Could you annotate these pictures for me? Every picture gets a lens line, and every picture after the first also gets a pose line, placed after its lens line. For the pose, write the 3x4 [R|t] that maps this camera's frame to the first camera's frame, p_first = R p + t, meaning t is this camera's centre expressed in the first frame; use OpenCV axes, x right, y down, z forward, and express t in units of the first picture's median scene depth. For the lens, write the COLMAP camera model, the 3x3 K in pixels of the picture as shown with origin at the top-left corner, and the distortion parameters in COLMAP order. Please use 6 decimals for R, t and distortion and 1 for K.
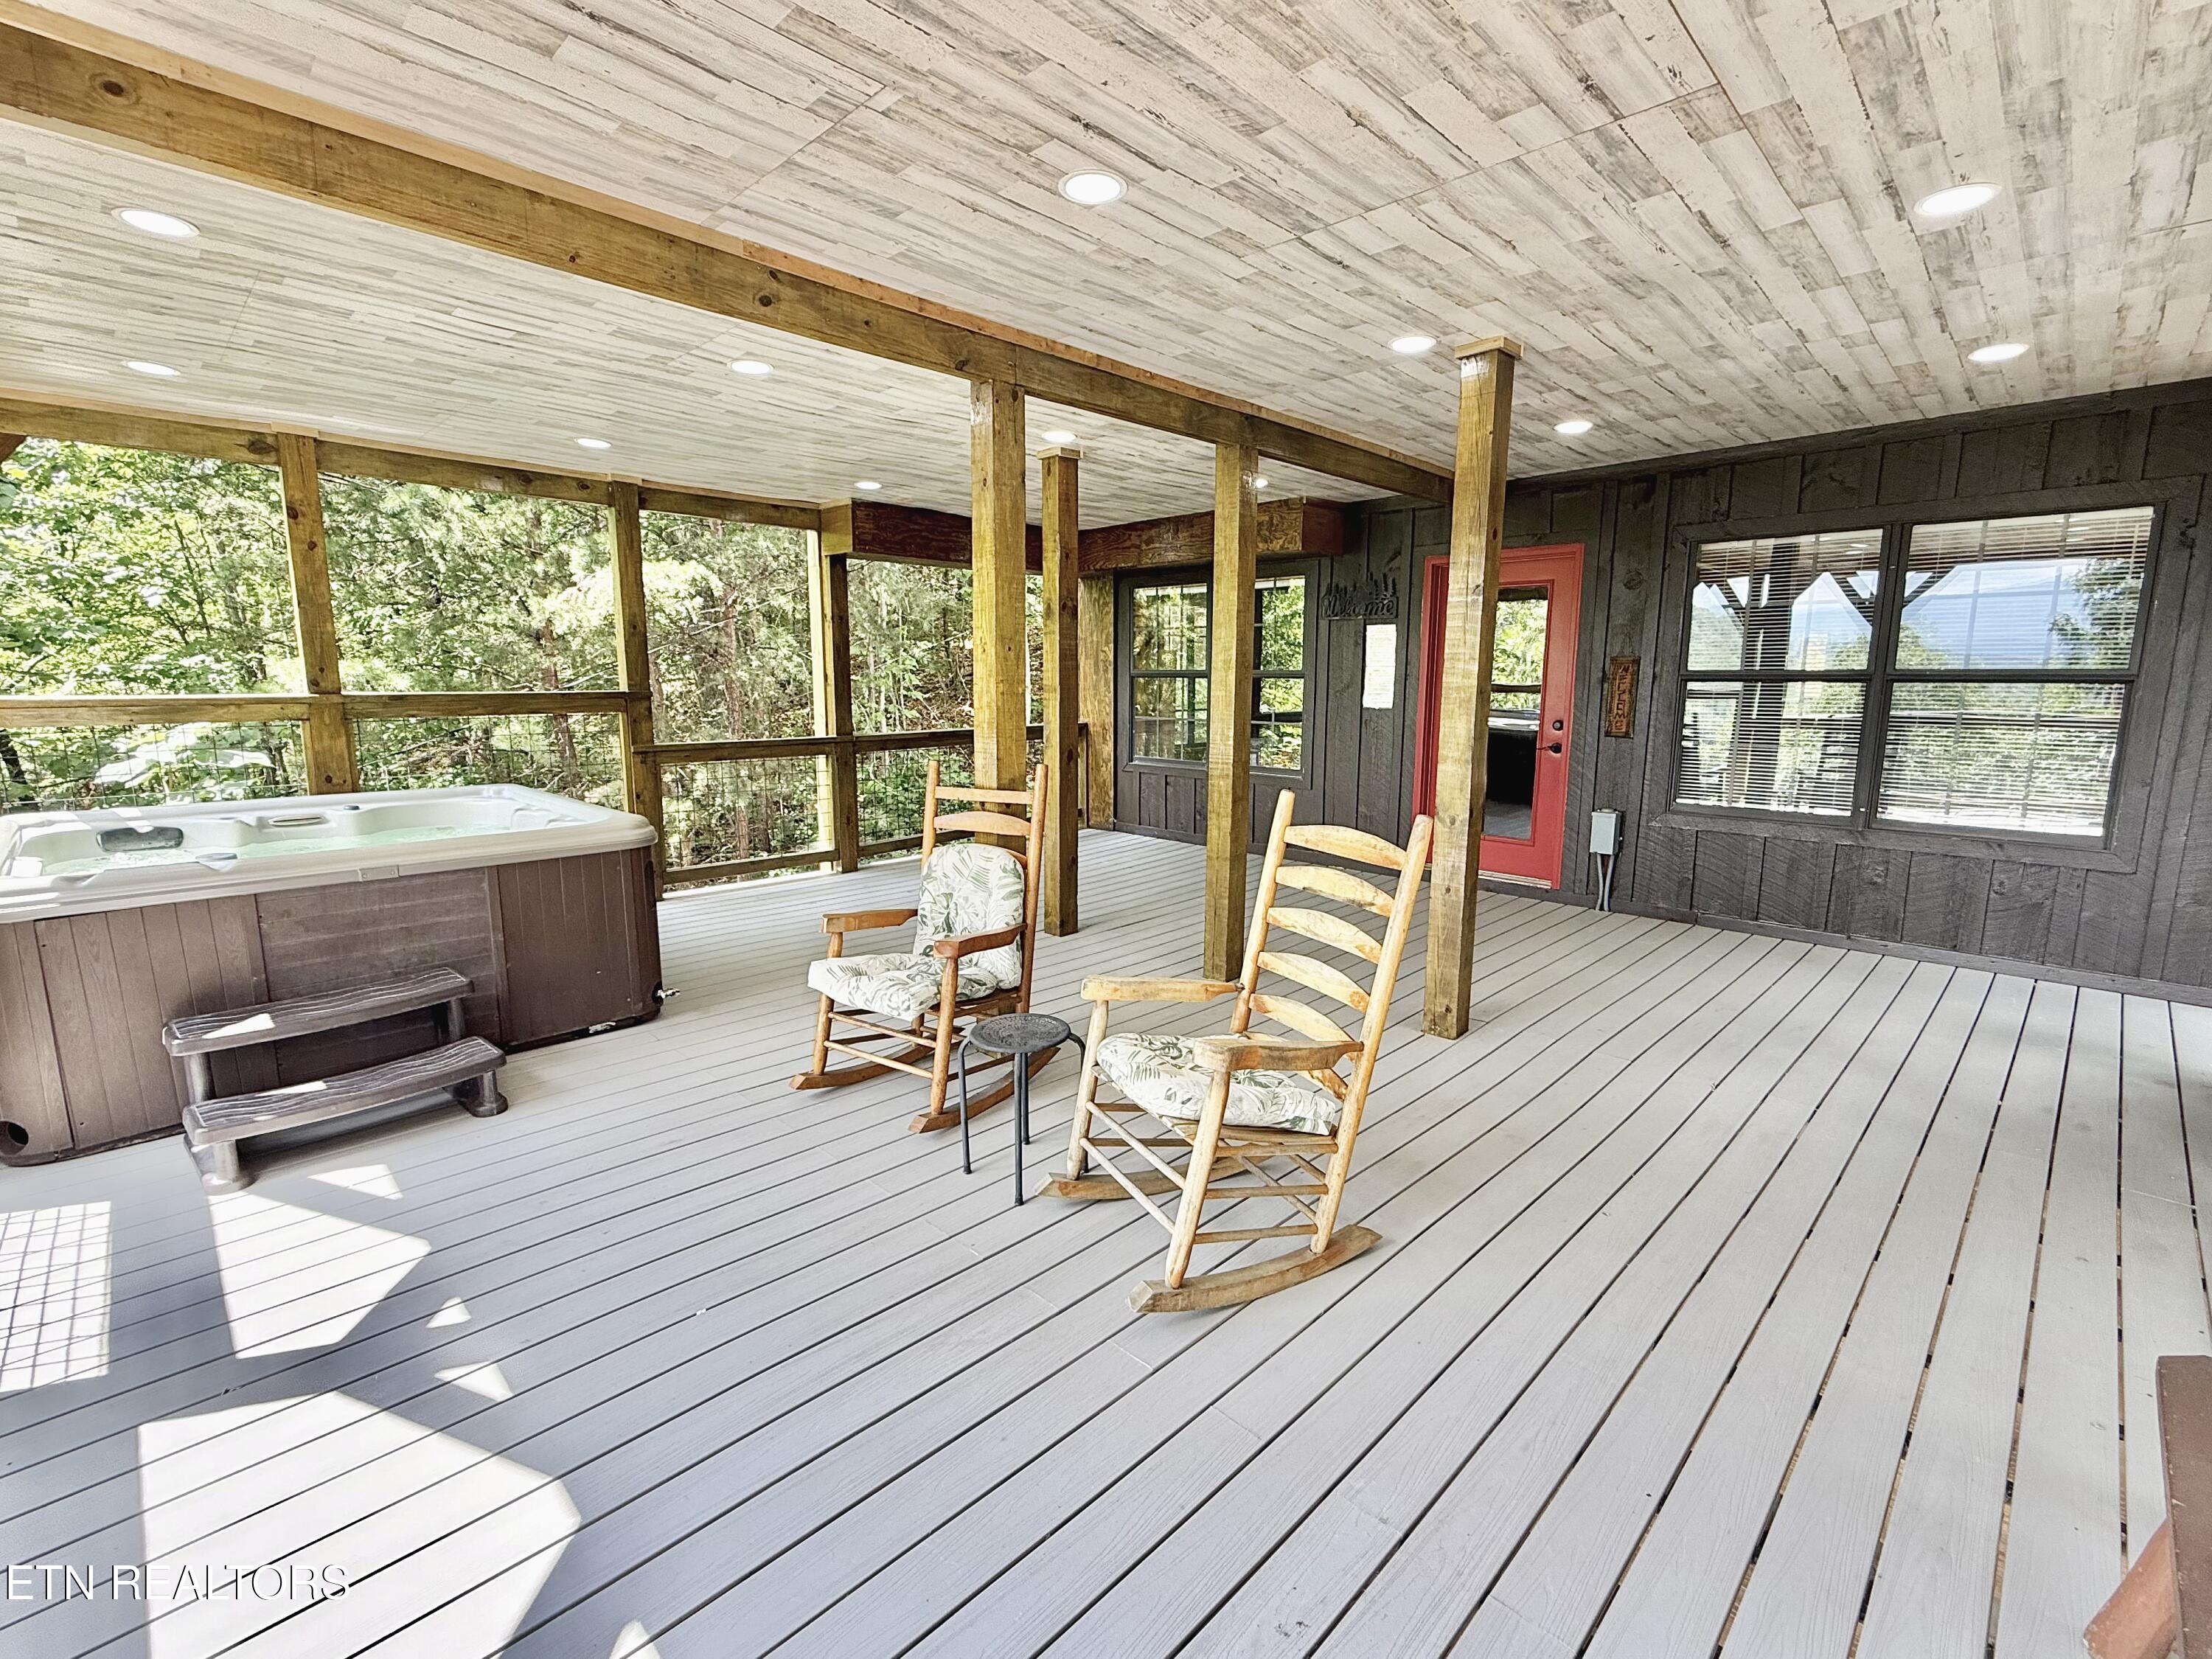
lens RADIAL K [[986.3, 0, 1106.0], [0, 986.3, 829.5], [0, 0, 1]] dist [-0.010808, 0.000061]
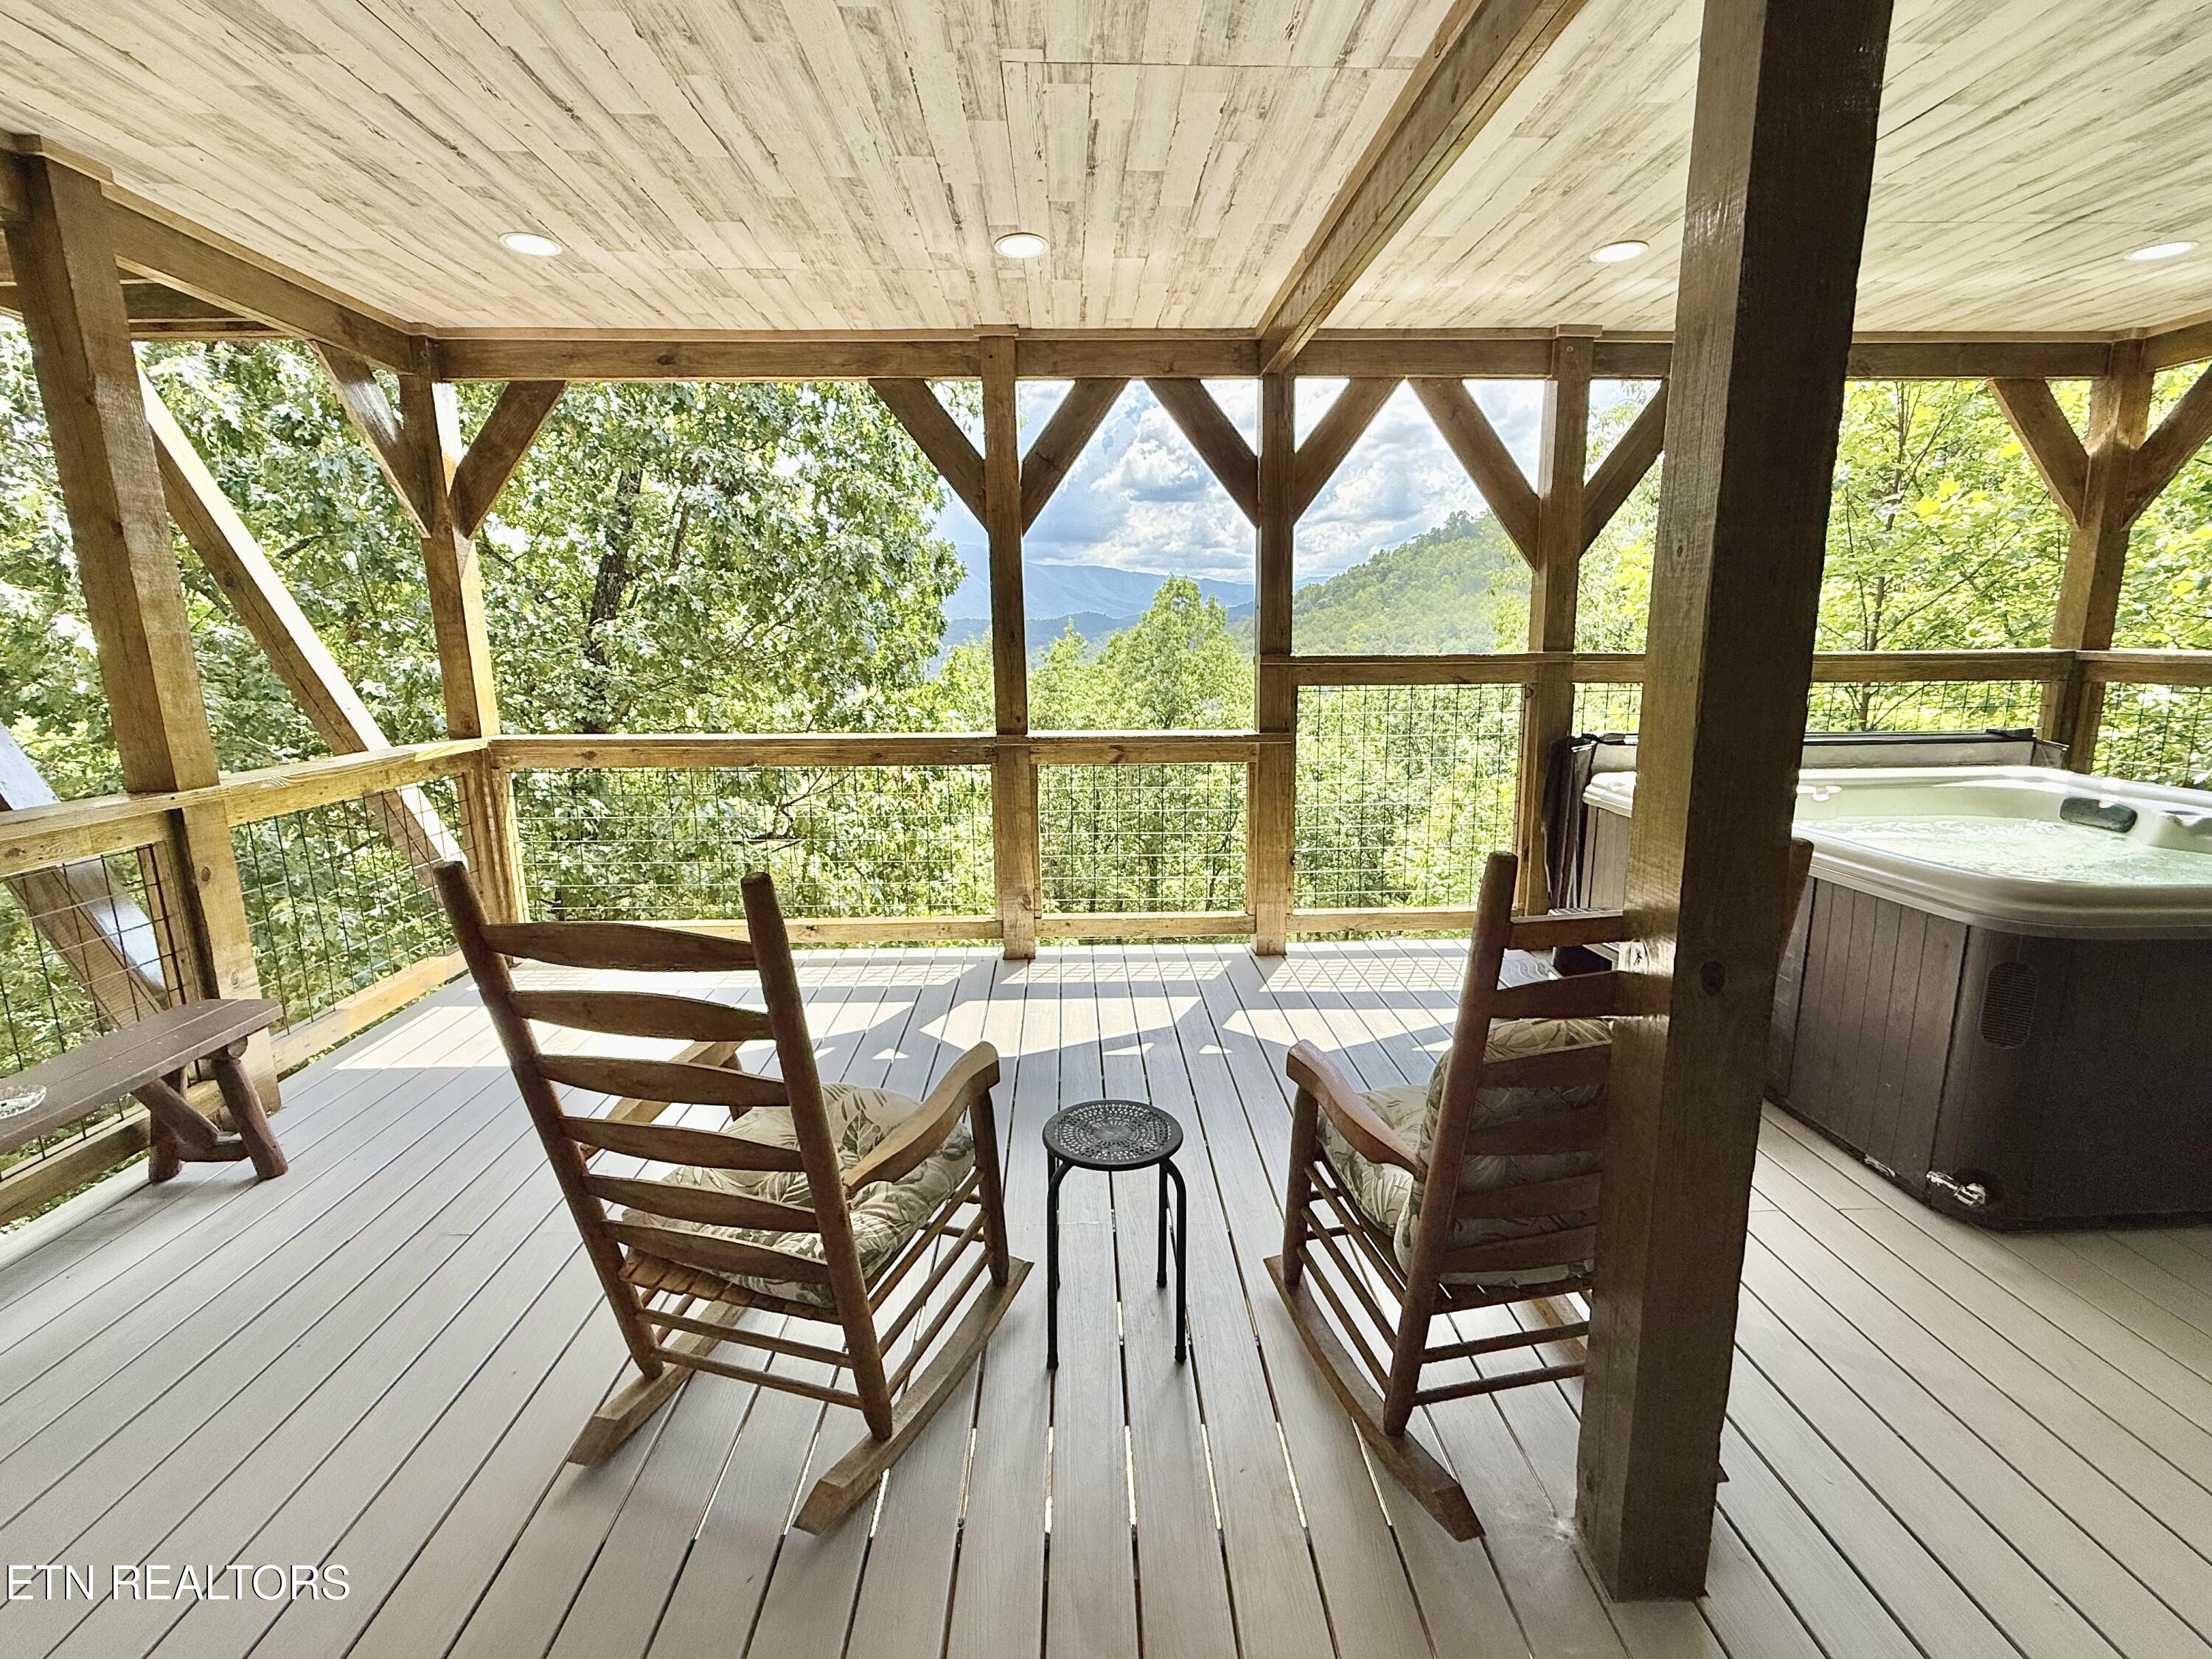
lens RADIAL K [[986.3, 0, 1106.0], [0, 986.3, 829.5], [0, 0, 1]] dist [-0.010808, 0.000061]
pose [[-0.690626, 0.142346, -0.709065, 0.313203], [-0.104142, 0.950646, 0.292278, -0.170469], [0.715674, 0.275698, -0.641717, 1.117814]]
